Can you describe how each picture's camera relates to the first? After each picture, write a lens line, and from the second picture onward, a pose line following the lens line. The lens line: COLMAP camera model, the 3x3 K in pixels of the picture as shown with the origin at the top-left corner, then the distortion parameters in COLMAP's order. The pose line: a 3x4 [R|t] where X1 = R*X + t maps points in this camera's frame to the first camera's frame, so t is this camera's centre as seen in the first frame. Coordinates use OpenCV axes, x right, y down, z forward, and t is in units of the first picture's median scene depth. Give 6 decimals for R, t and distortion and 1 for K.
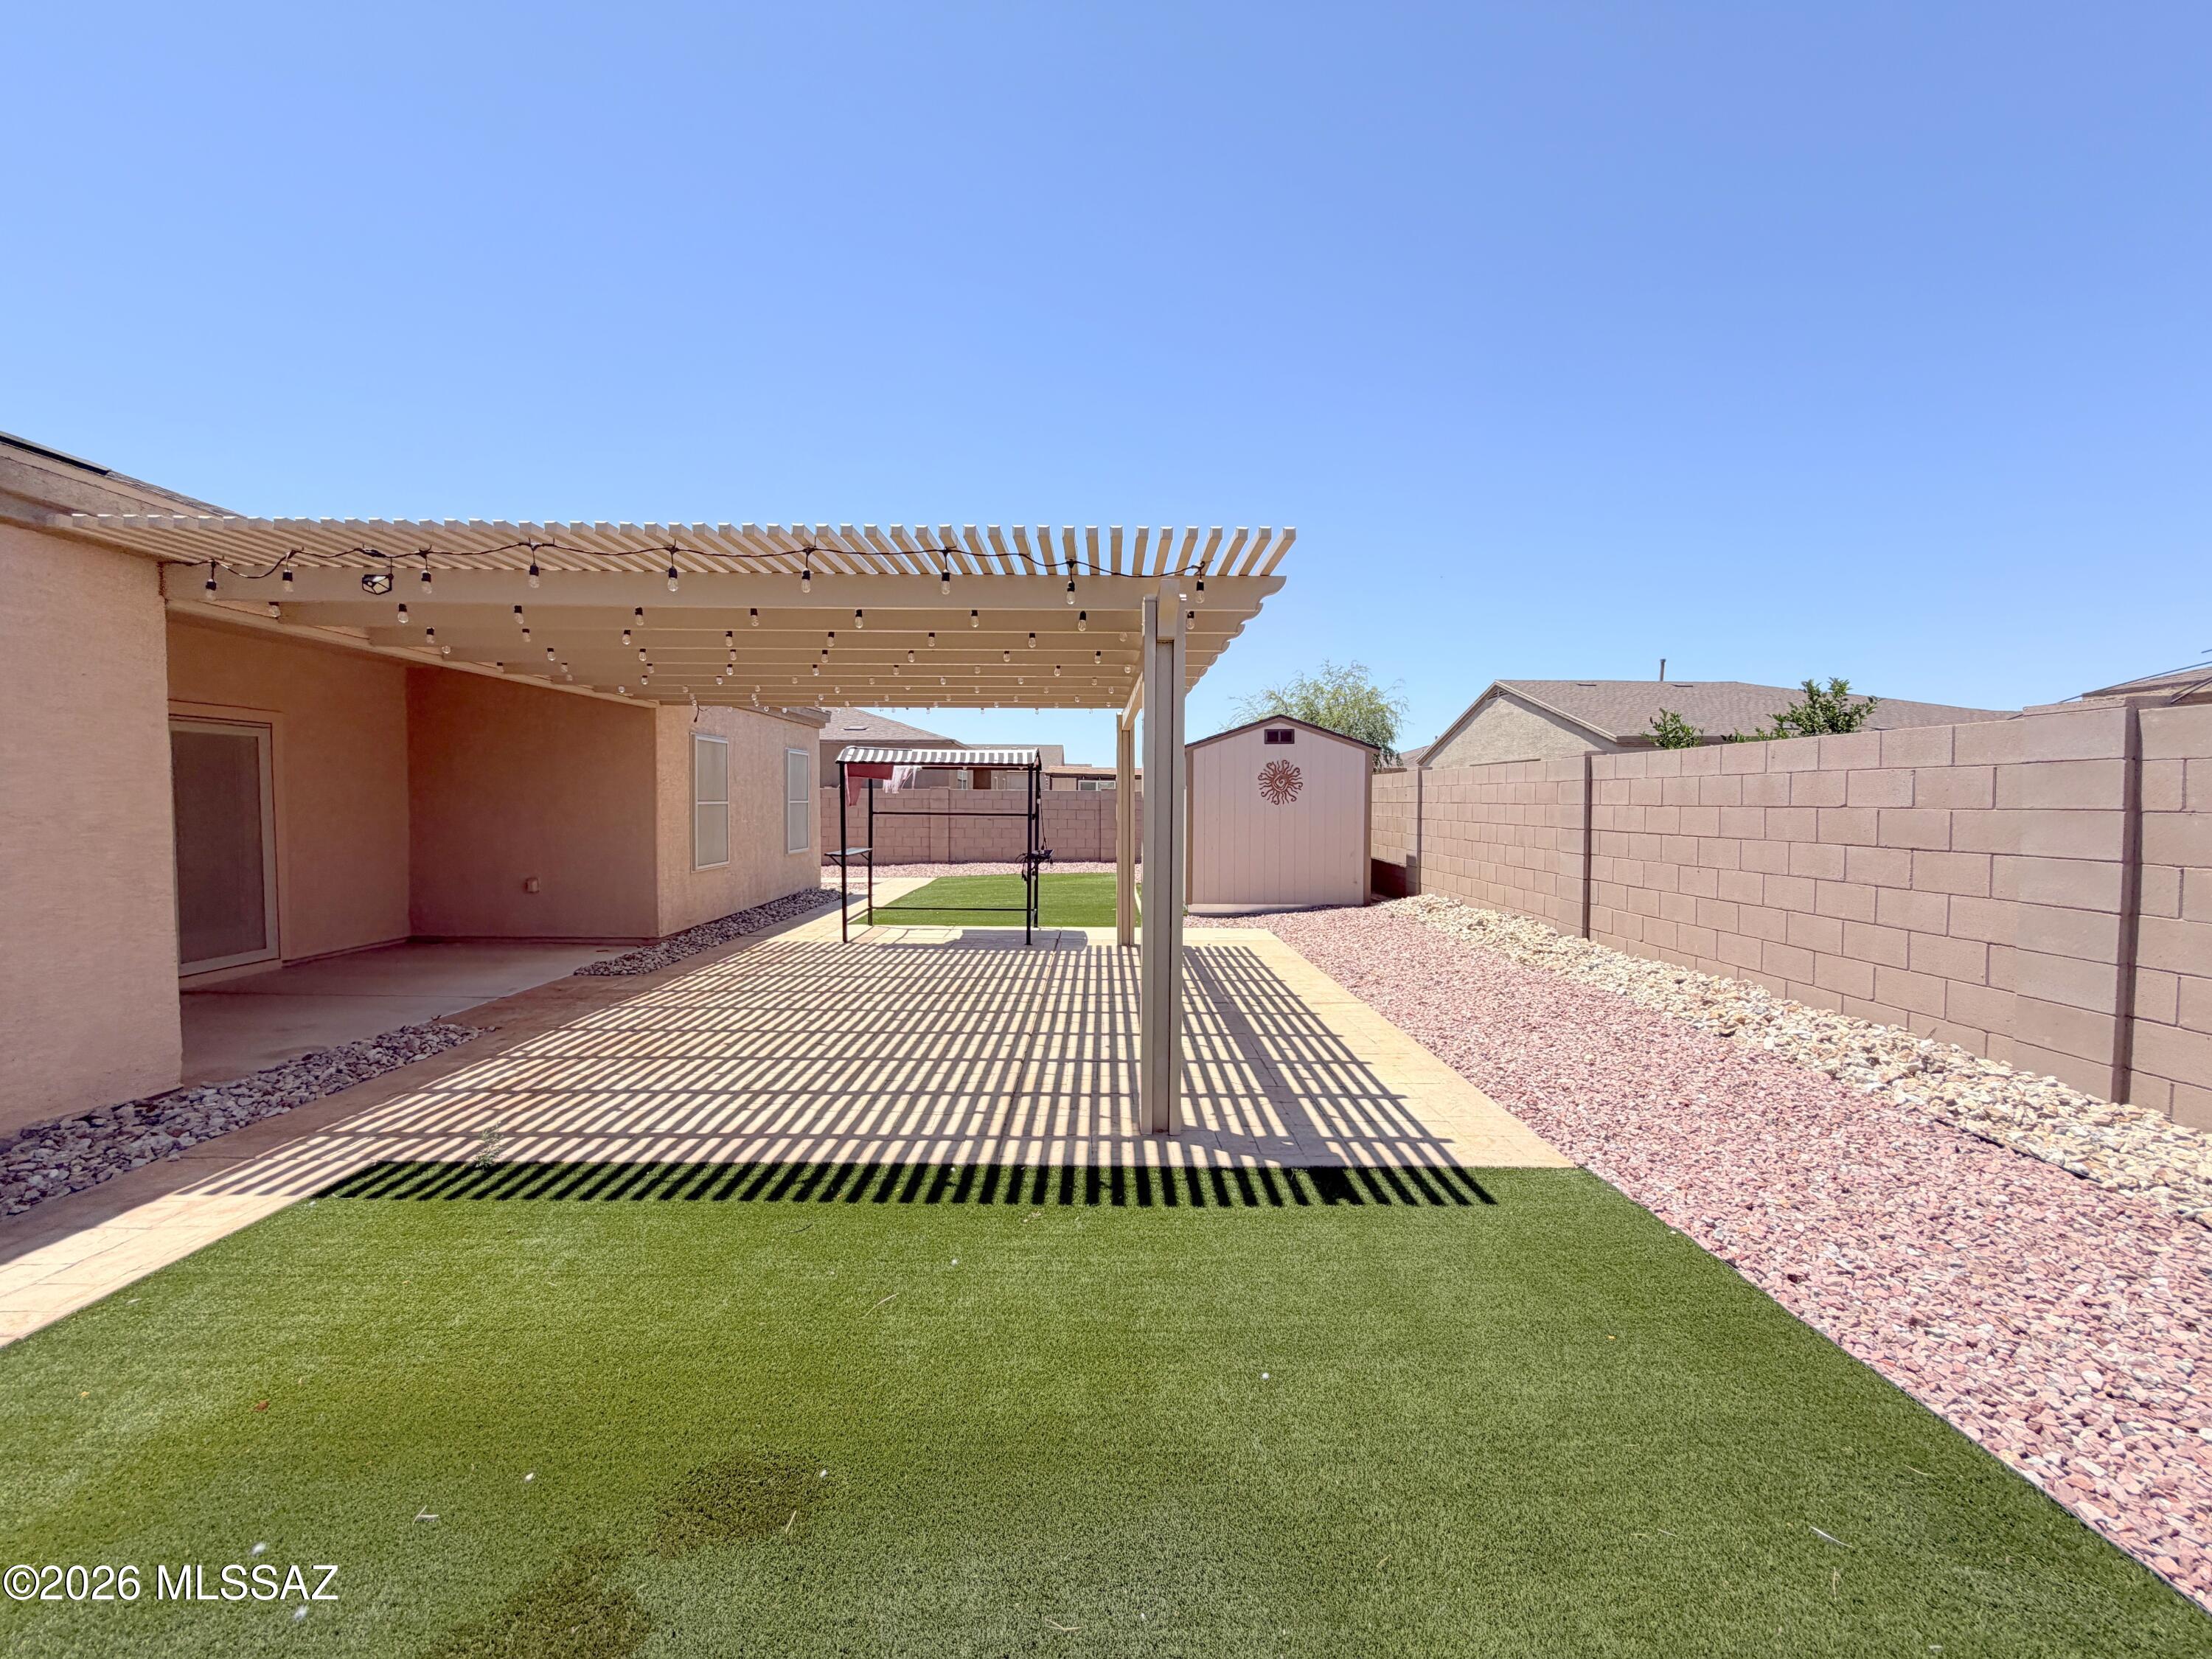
lens RADIAL K [[889.8, 0, 1089.4], [0, 889.8, 839.0], [0, 0, 1]] dist [-0.000867, 0.000655]
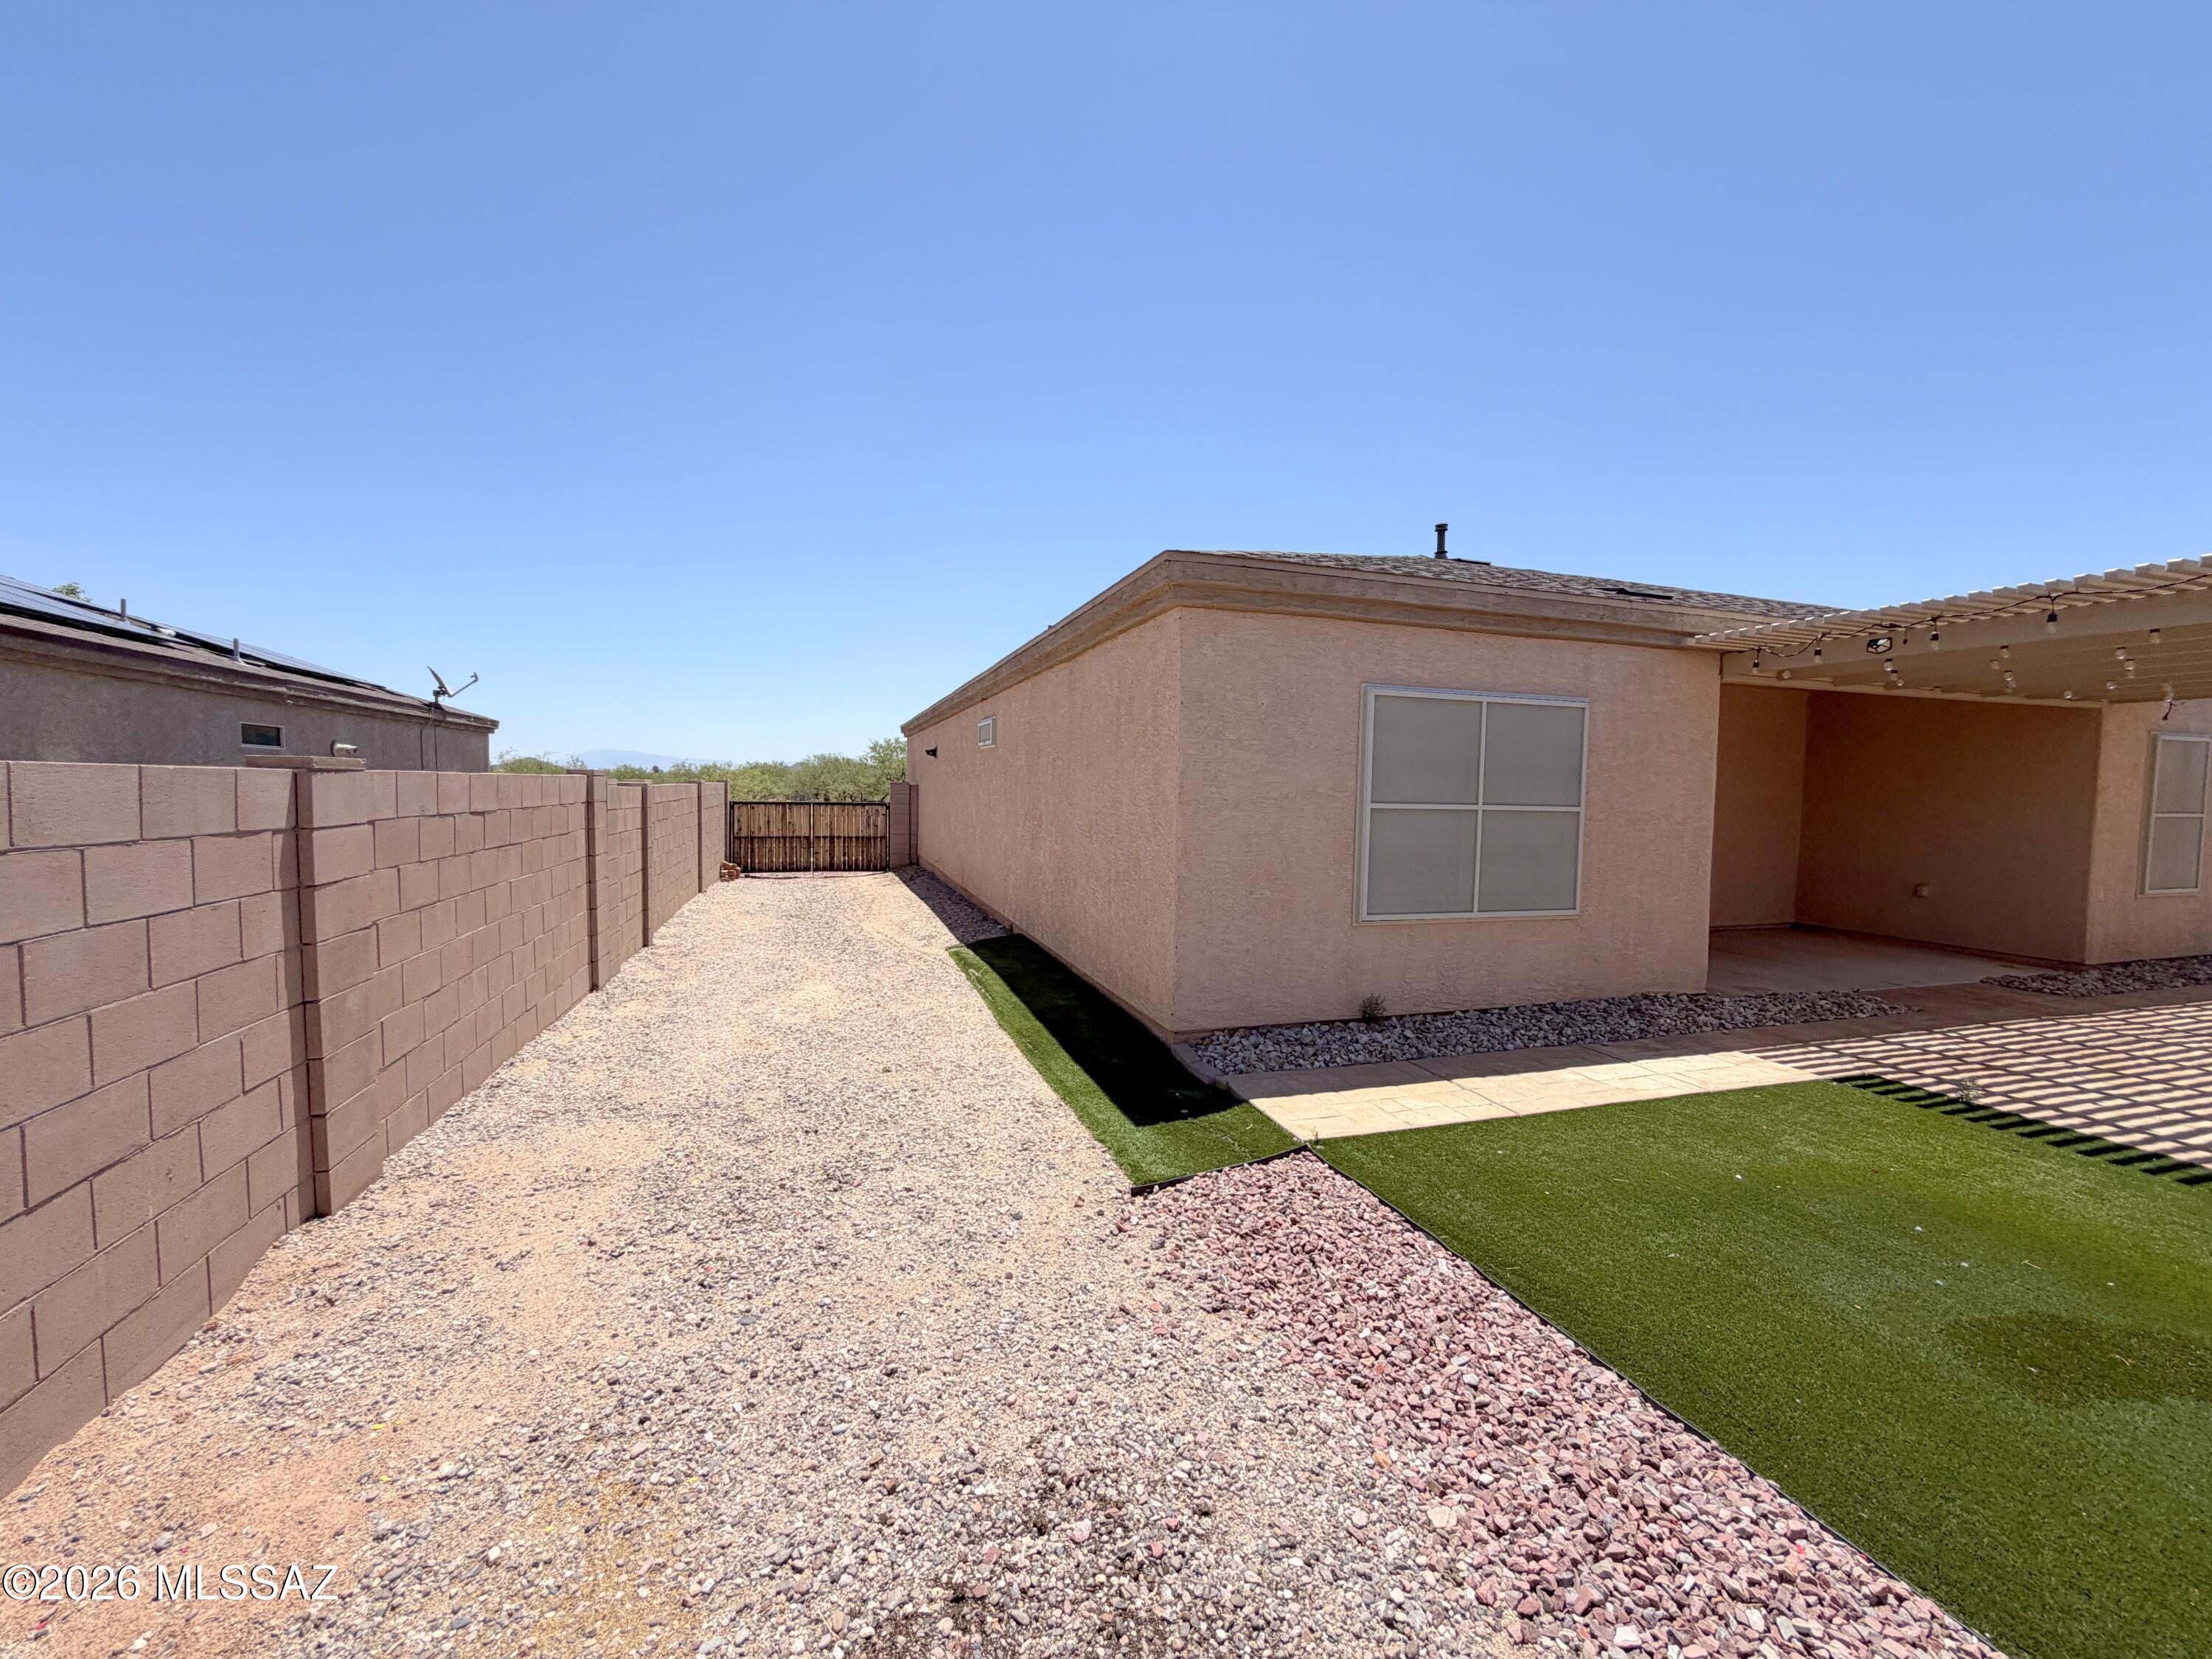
lens RADIAL K [[889.8, 0, 1093.0], [0, 889.8, 830.3], [0, 0, 1]] dist [-0.000867, 0.000655]
pose [[0.317452, 0.044330, -0.947237, 0.089032], [-0.055961, 0.998042, 0.027954, 0.014611], [0.946622, 0.044134, 0.319312, -0.511654]]
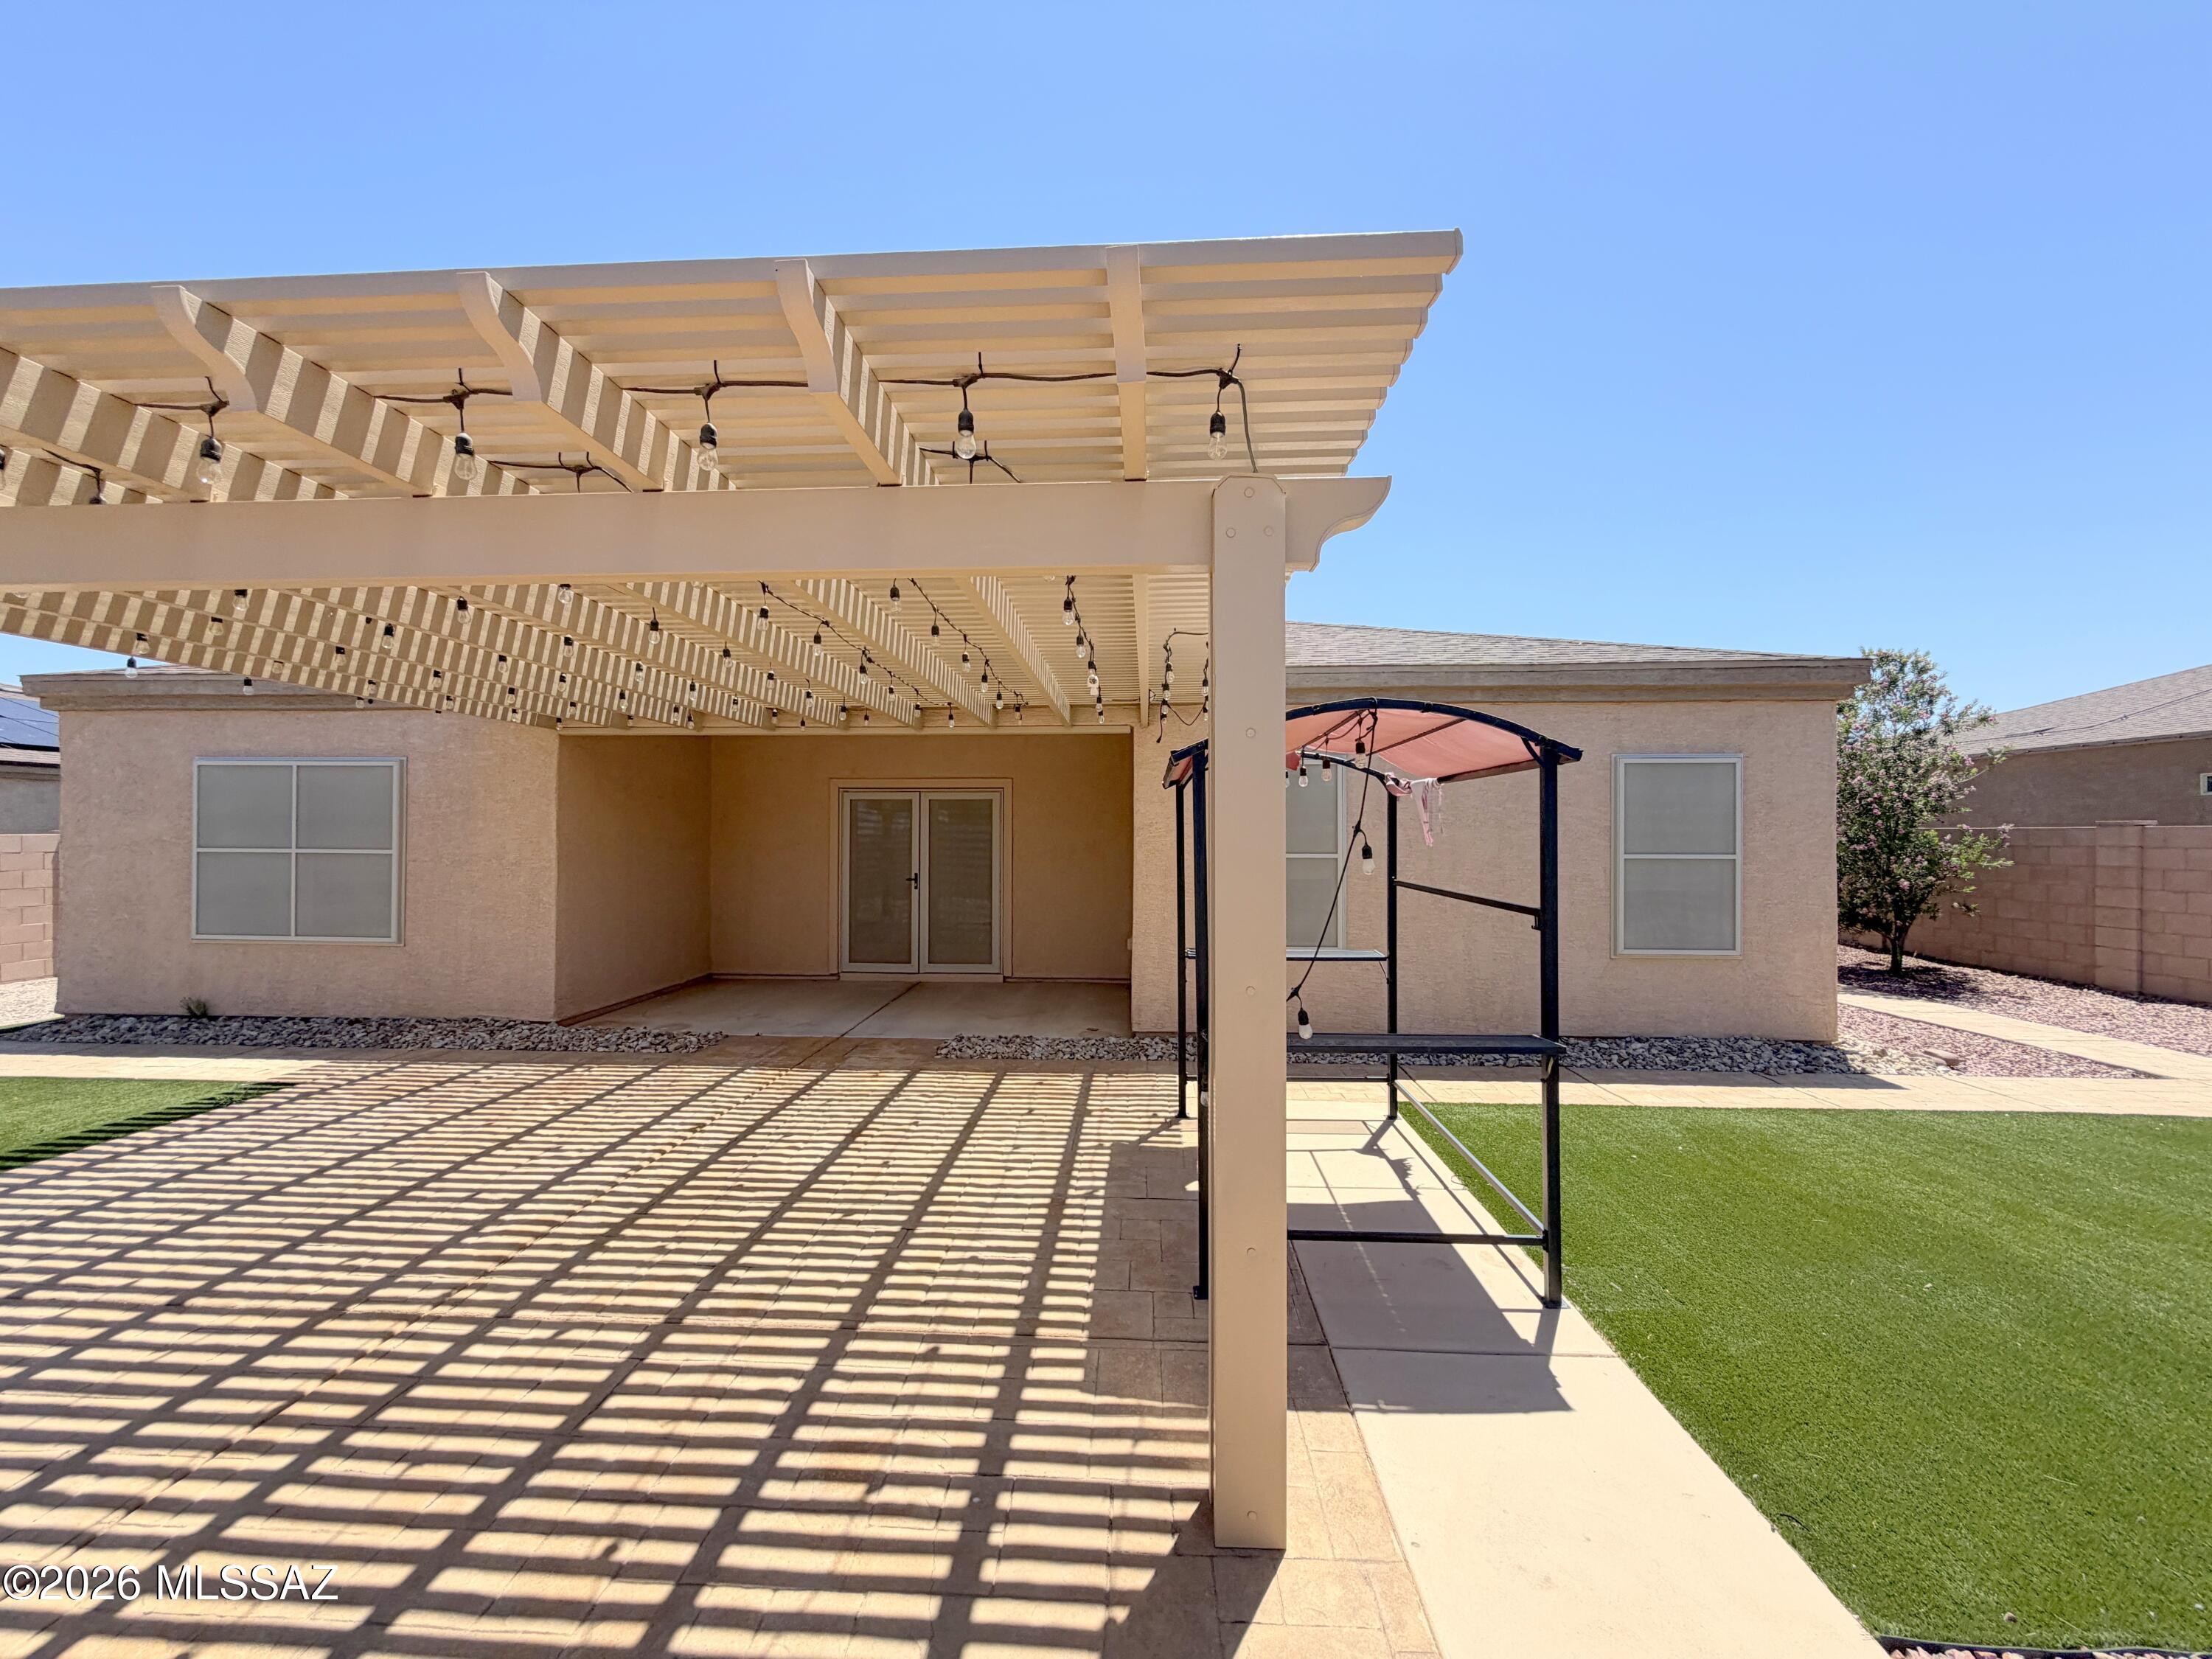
lens RADIAL K [[889.8, 0, 1100.6], [0, 889.8, 831.3], [0, 0, 1]] dist [-0.000867, 0.000655]
pose [[-0.044164, -0.009786, -0.998976, 0.604114], [-0.047375, 0.998848, -0.007691, -0.113051], [0.997900, 0.046987, -0.044577, 2.106689]]
